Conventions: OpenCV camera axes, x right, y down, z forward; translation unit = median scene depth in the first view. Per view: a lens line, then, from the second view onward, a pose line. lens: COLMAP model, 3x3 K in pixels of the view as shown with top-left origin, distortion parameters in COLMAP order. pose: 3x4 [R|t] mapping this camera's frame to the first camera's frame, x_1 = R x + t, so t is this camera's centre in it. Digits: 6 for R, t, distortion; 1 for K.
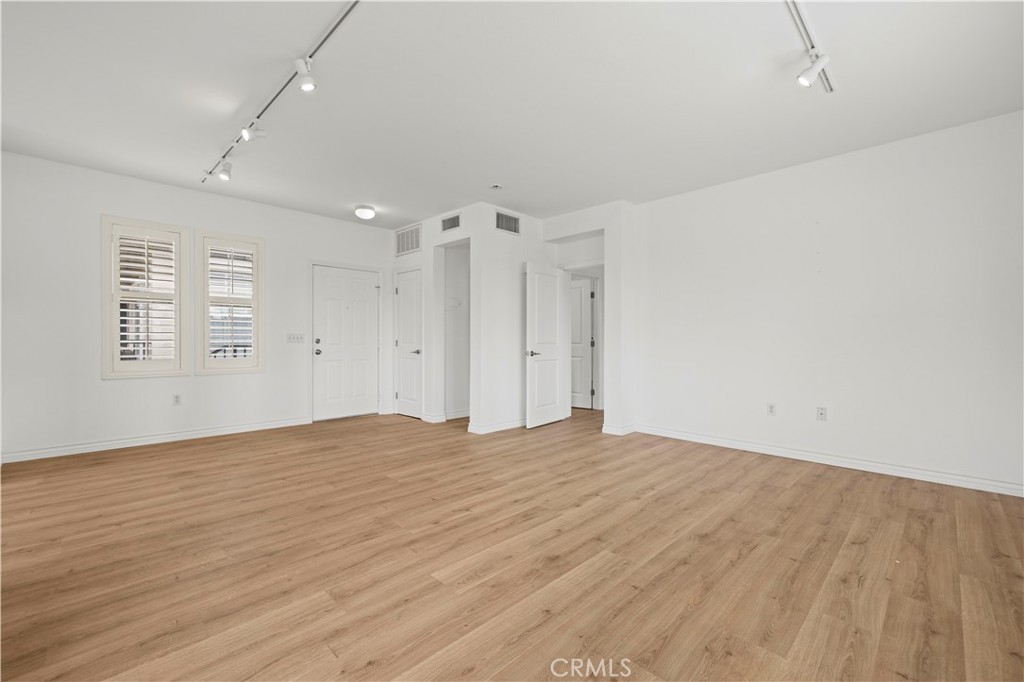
lens RADIAL K [[437.4, 0, 507.6], [0, 437.4, 340.7], [0, 0, 1]] dist [0.003947, 0.000076]
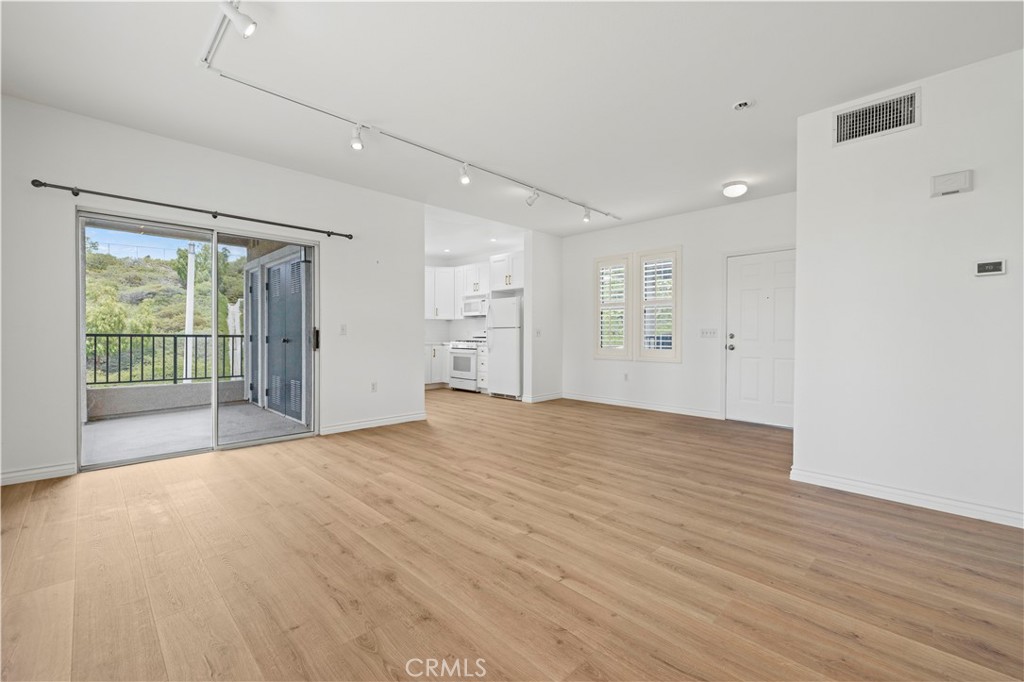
lens RADIAL K [[437.4, 0, 507.9], [0, 437.4, 336.6], [0, 0, 1]] dist [0.003947, 0.000076]
pose [[-0.022196, 0.000544, -0.999753, 0.960858], [-0.005318, 0.999986, 0.000662, 0.007345], [0.999739, 0.005331, -0.022193, 0.957322]]
